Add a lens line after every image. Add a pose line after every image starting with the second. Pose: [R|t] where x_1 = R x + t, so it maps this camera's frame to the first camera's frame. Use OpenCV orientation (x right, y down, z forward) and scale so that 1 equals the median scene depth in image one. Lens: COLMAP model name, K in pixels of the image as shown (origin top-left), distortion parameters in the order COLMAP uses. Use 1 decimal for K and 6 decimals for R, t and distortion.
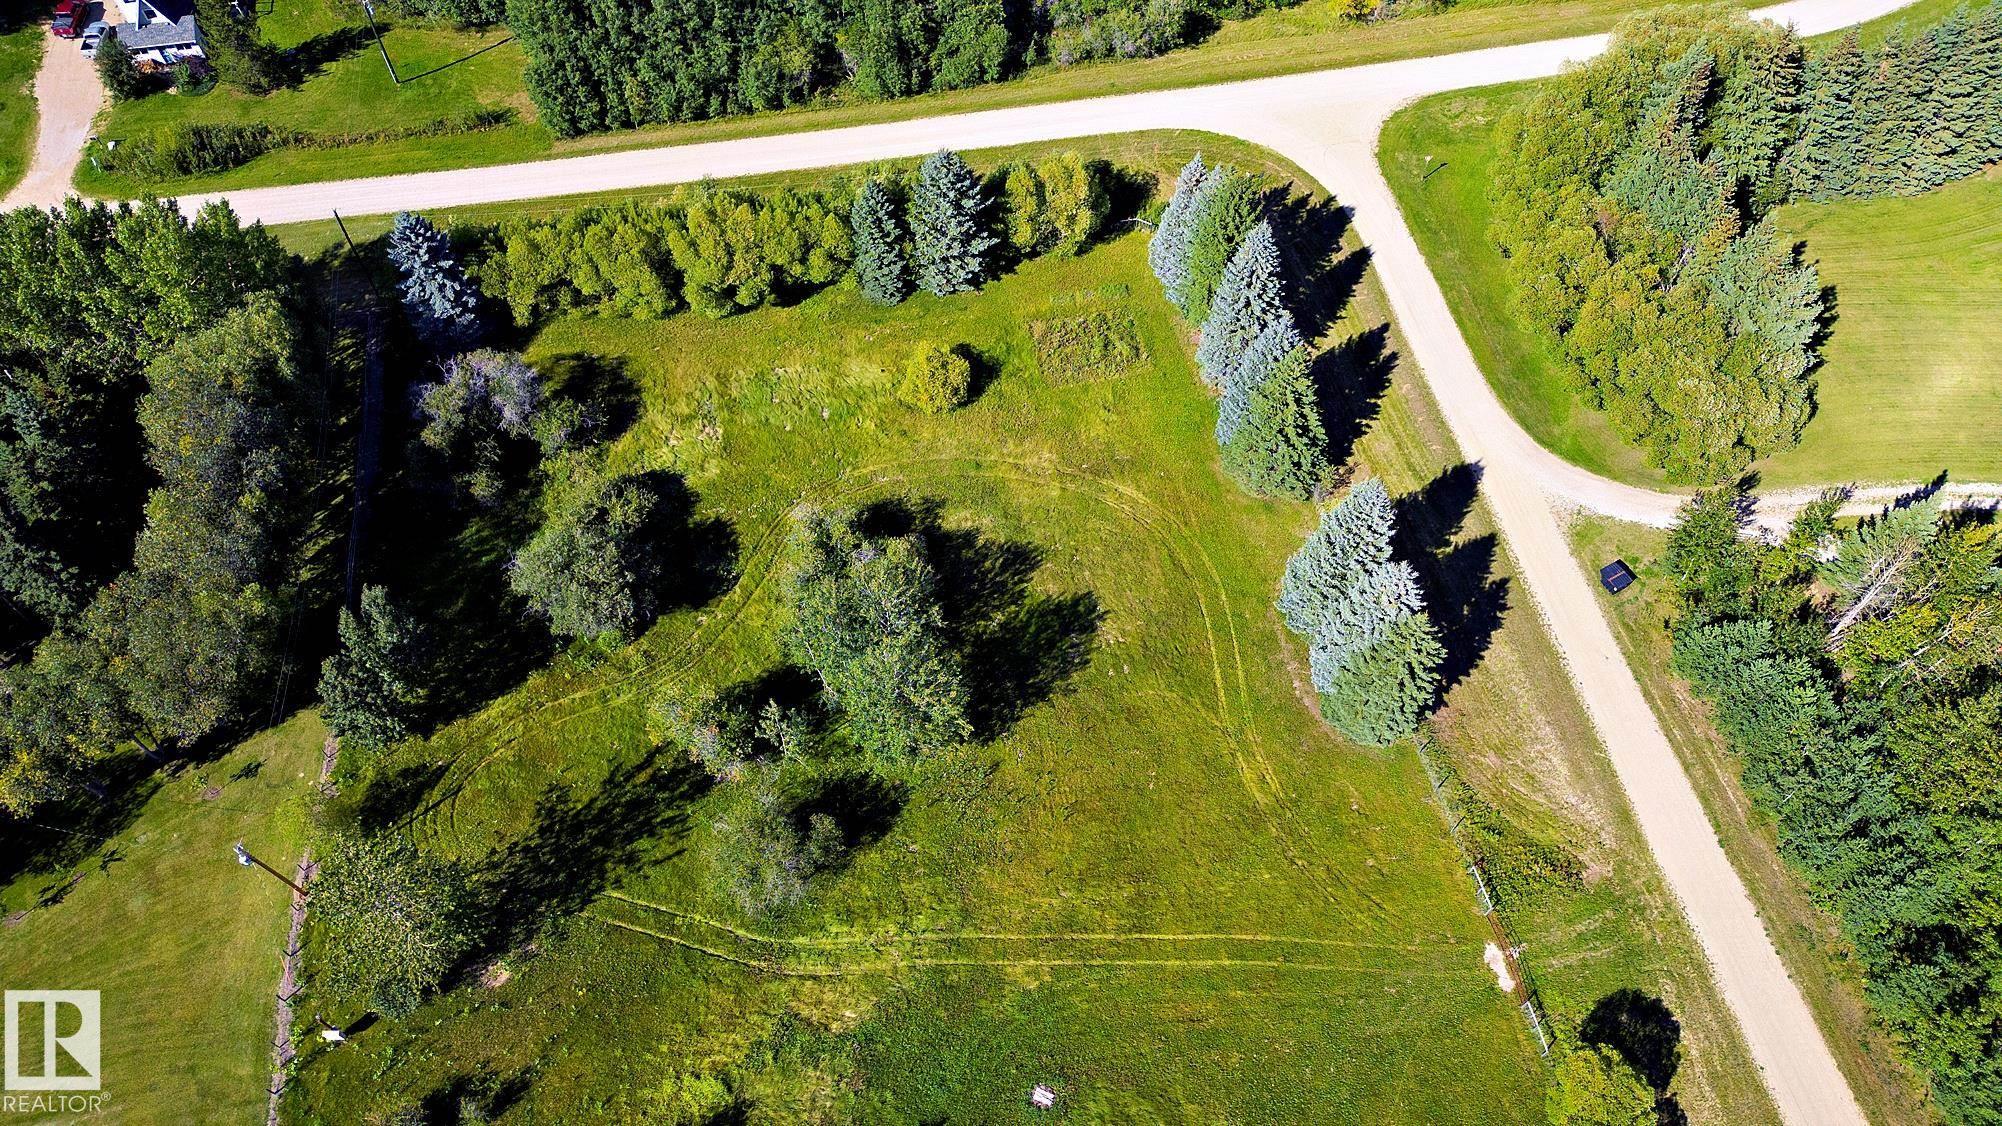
lens RADIAL K [[1389.6, 0, 988.6], [0, 1389.6, 562.6], [0, 0, 1]] dist [0.070327, -0.076438]
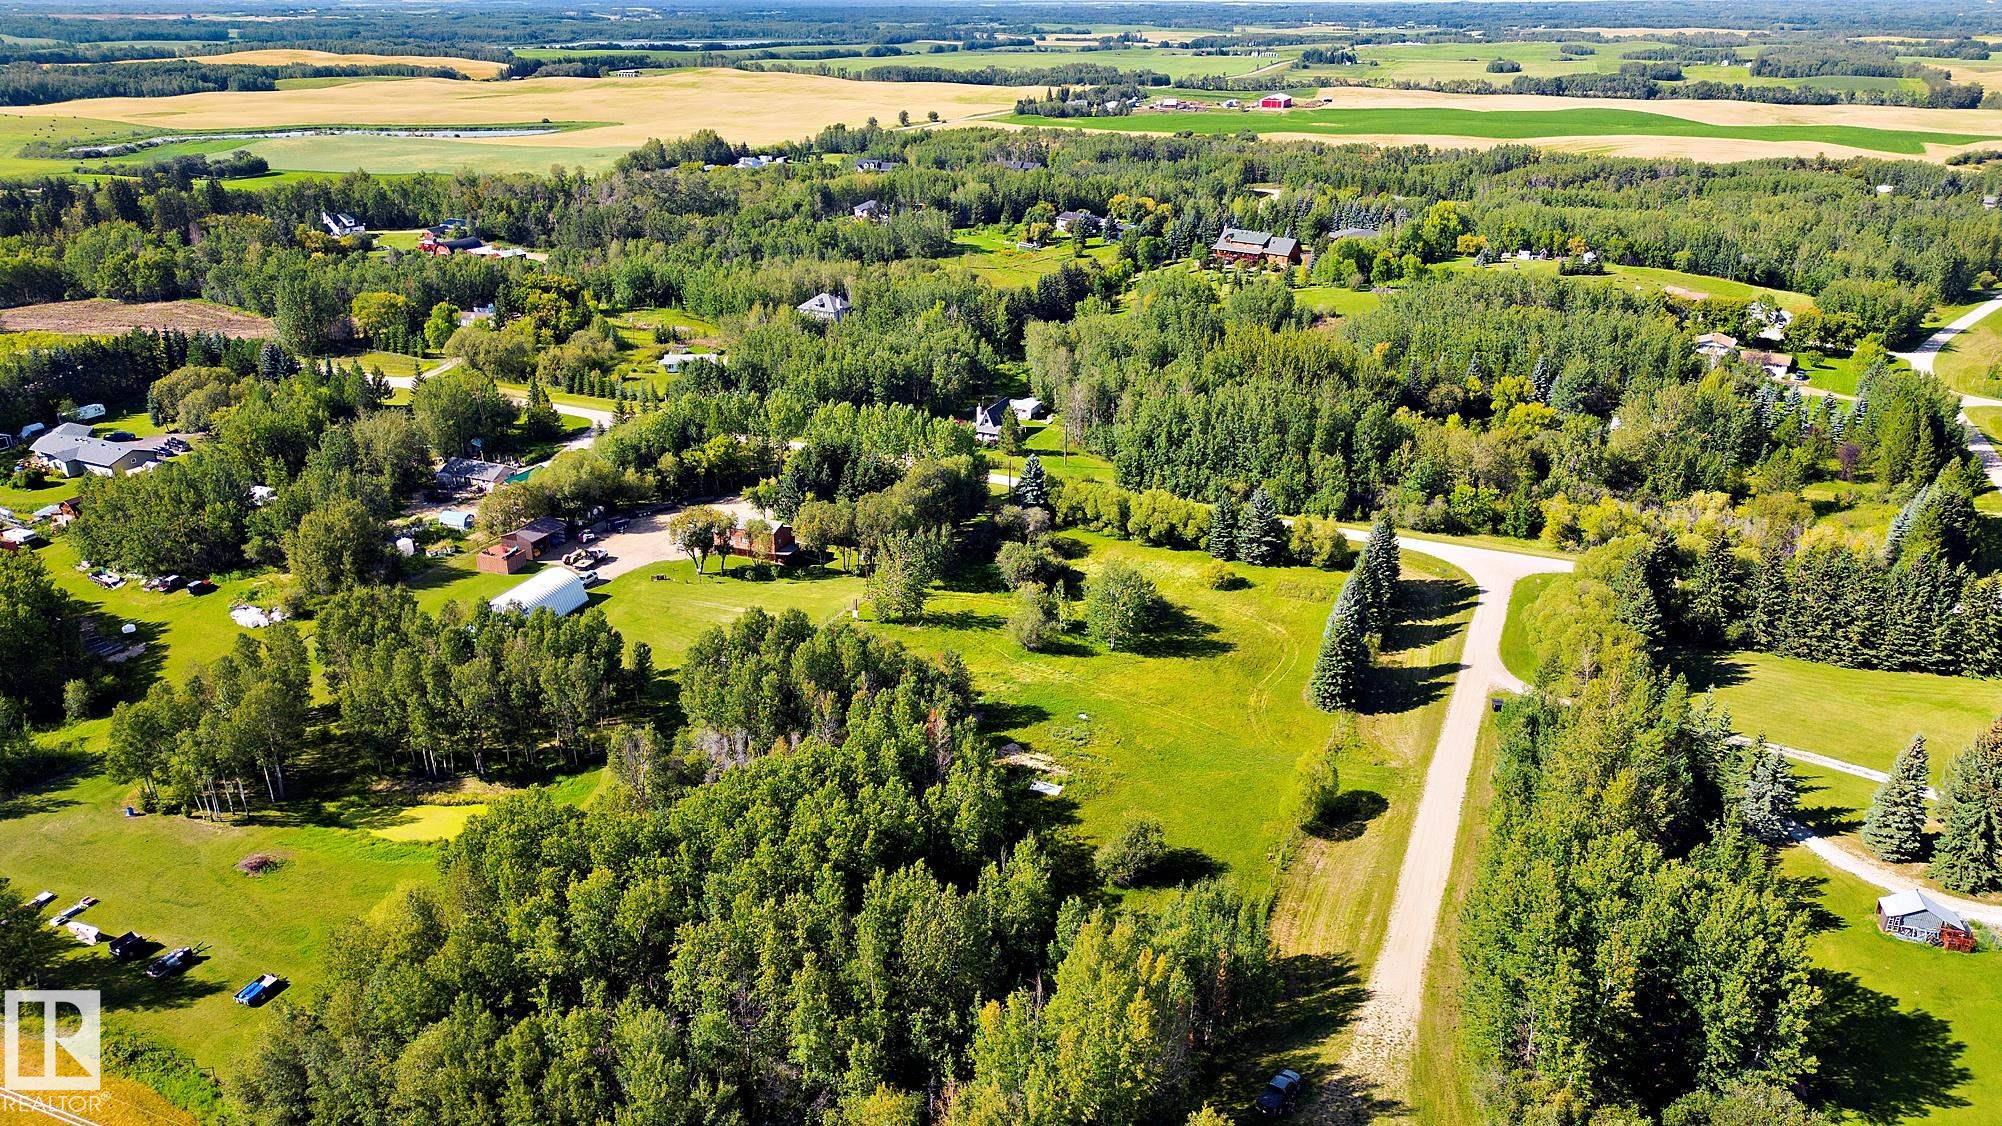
lens RADIAL K [[1387.6, 0, 993.8], [0, 1387.6, 562.3], [0, 0, 1]] dist [0.076496, -0.097139]
pose [[0.827375, 0.215727, -0.518568, 0.729661], [-0.471933, 0.767619, -0.433636, 0.874551], [0.304516, 0.603508, 0.736918, -0.590231]]
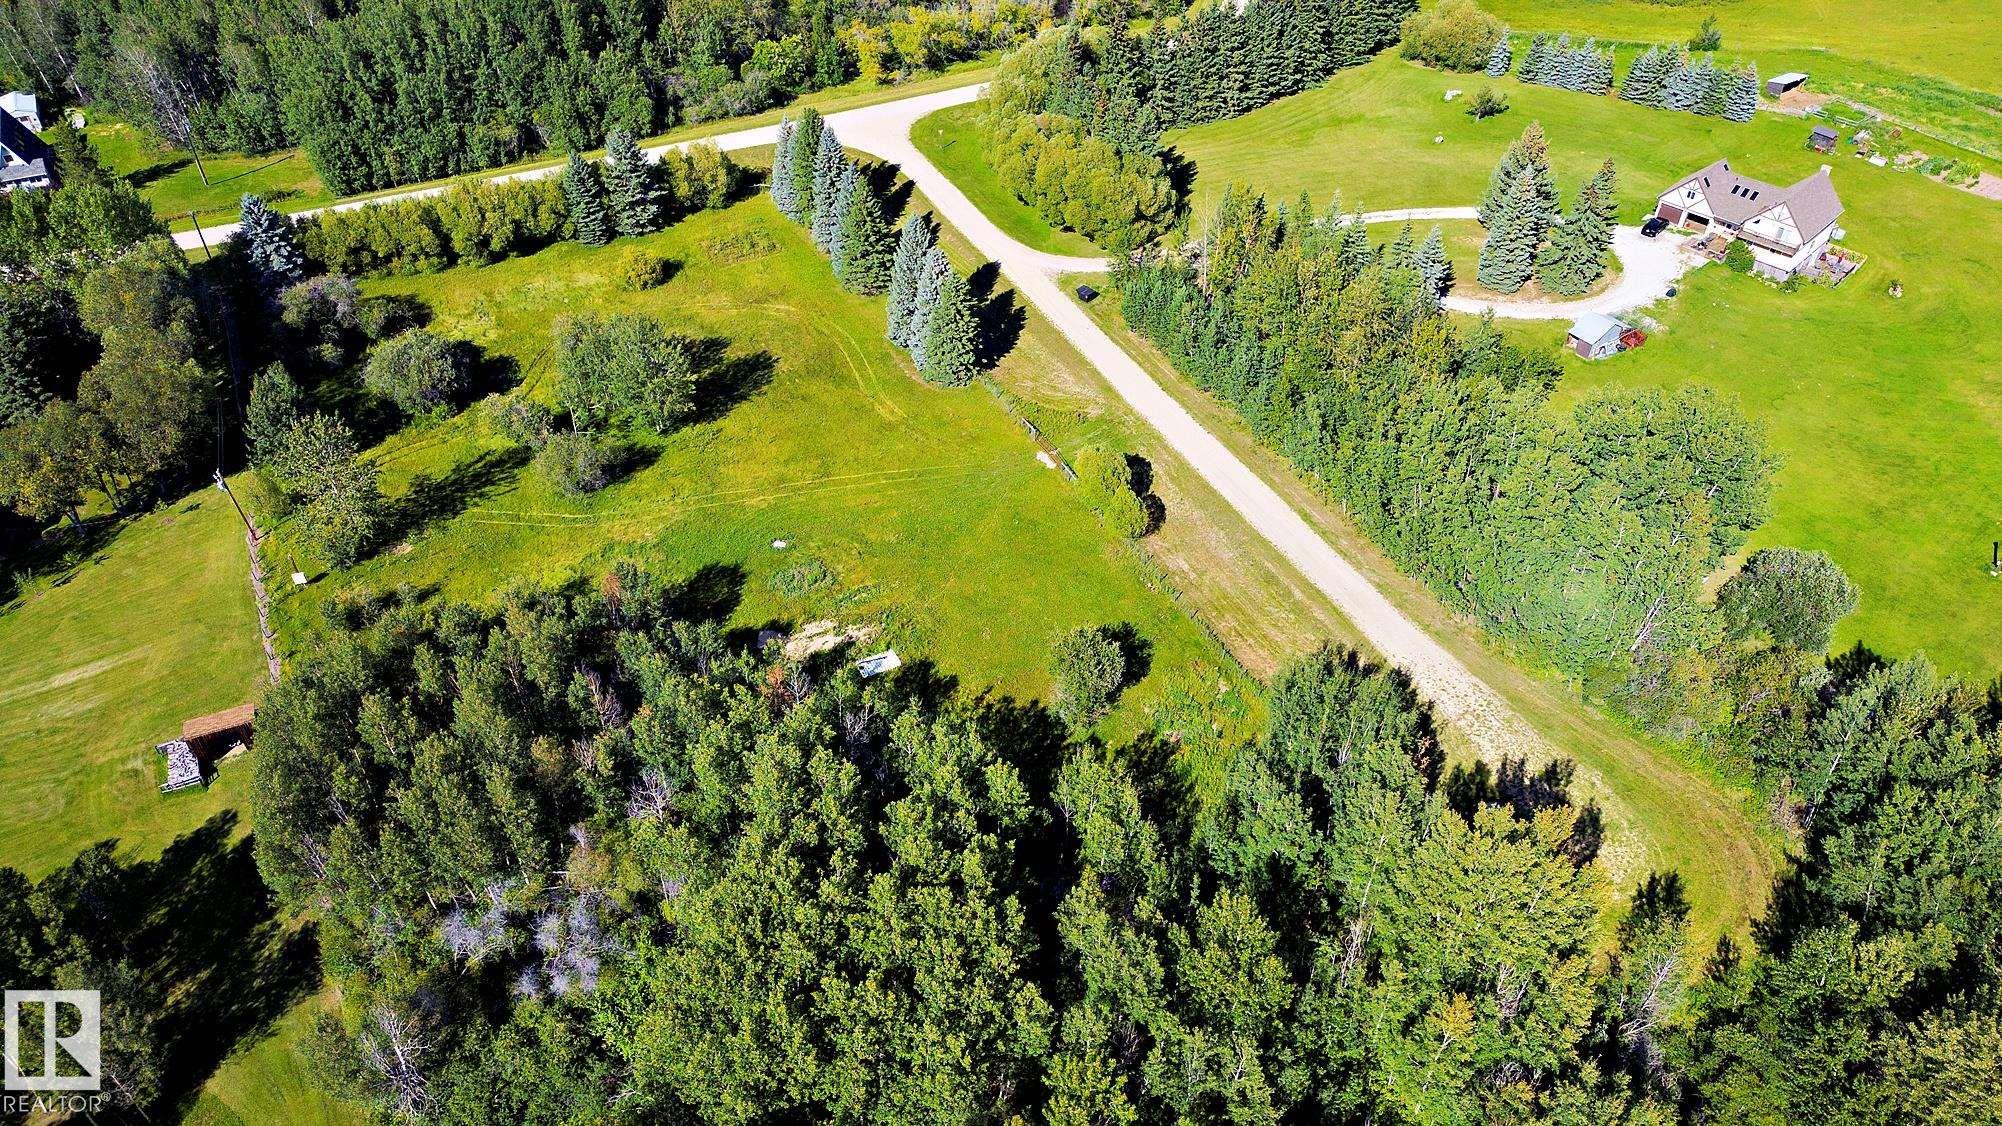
lens RADIAL K [[1389.6, 0, 988.6], [0, 1389.6, 562.6], [0, 0, 1]] dist [0.070327, -0.076438]
pose [[0.961507, -0.178661, 0.208768, -0.047423], [0.226163, 0.946059, -0.231997, 0.590168], [-0.156058, 0.270283, 0.950049, -0.385944]]
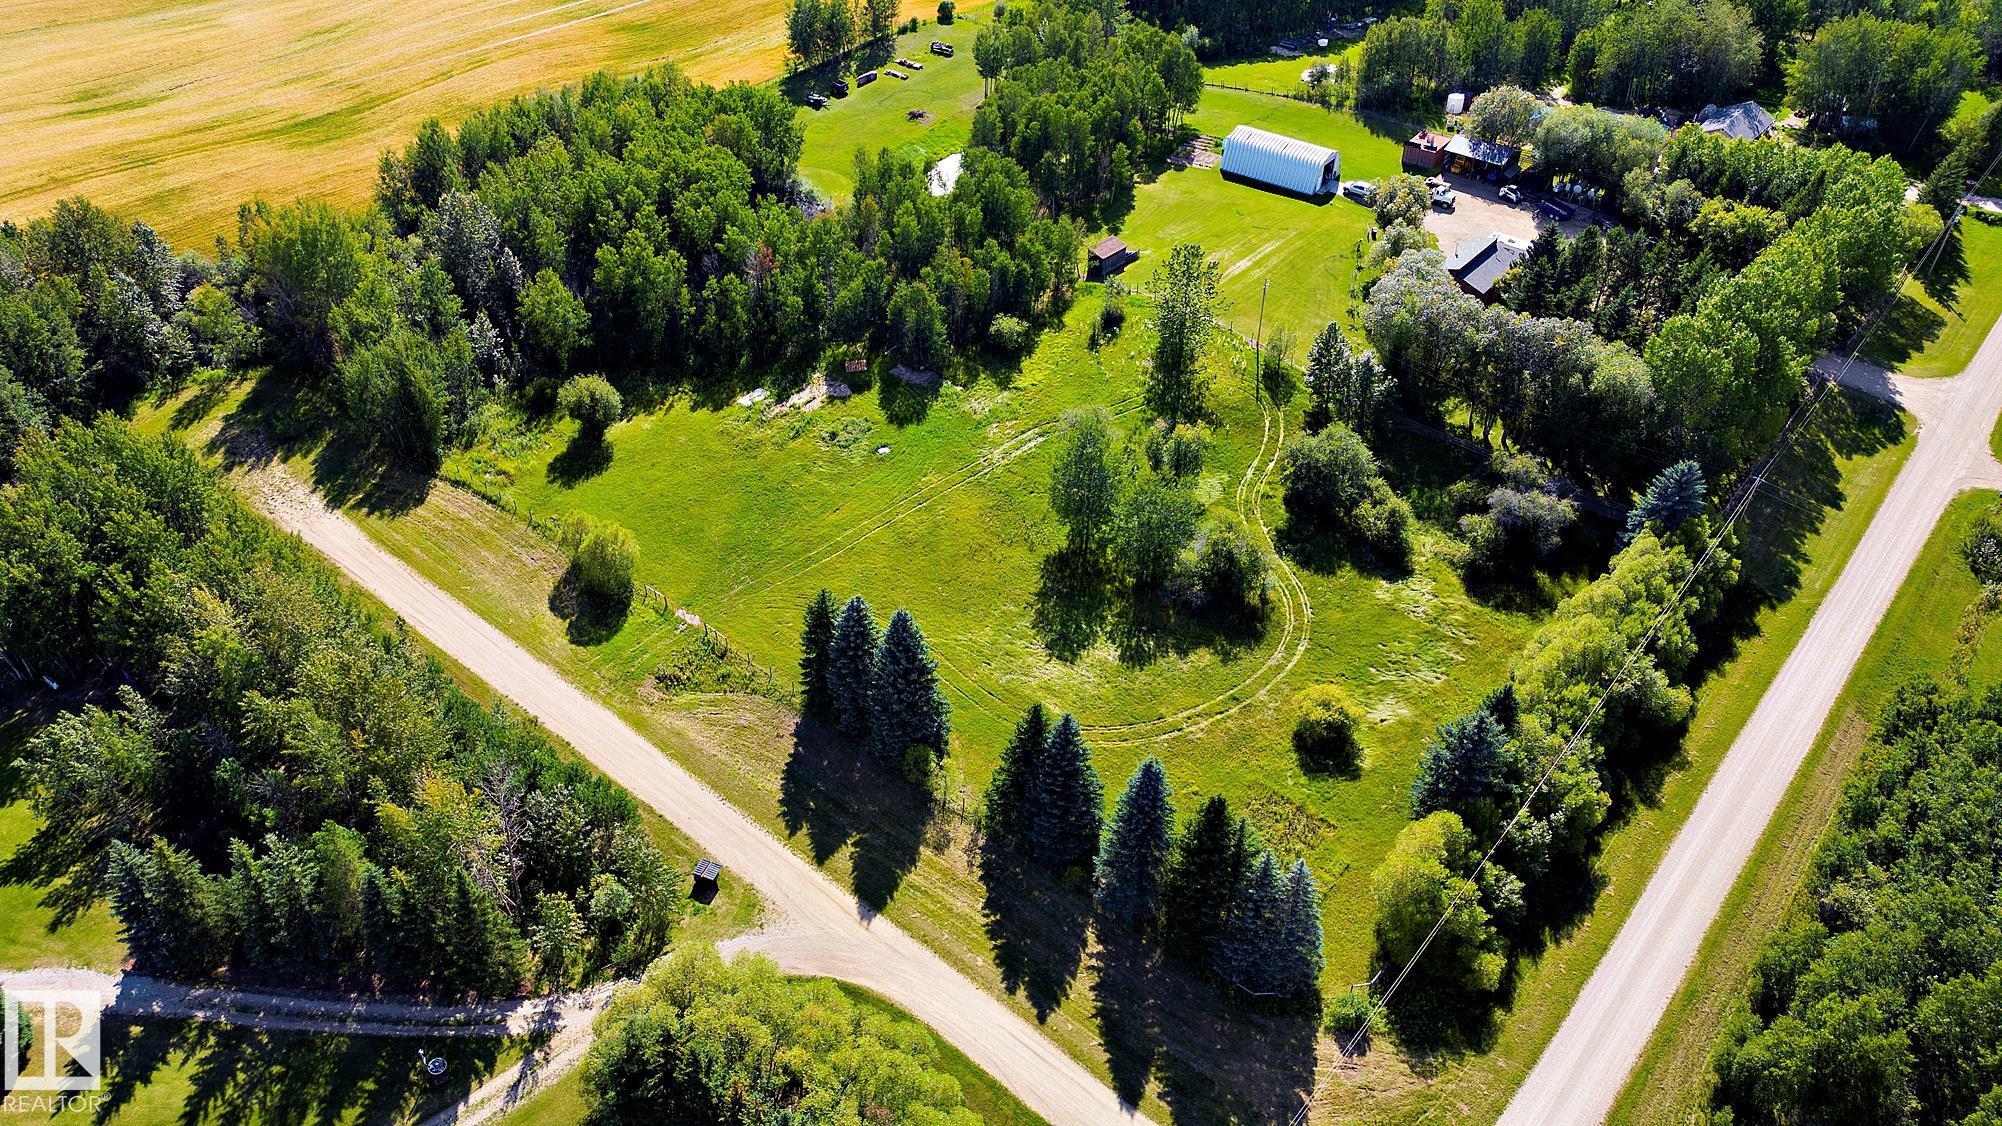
lens RADIAL K [[1389.6, 0, 988.6], [0, 1389.6, 562.6], [0, 0, 1]] dist [0.070327, -0.076438]
pose [[-0.781843, 0.406857, -0.472429, 0.617135], [-0.514079, 0.008051, 0.857705, -0.910117], [0.352767, 0.913456, 0.202862, 0.582889]]
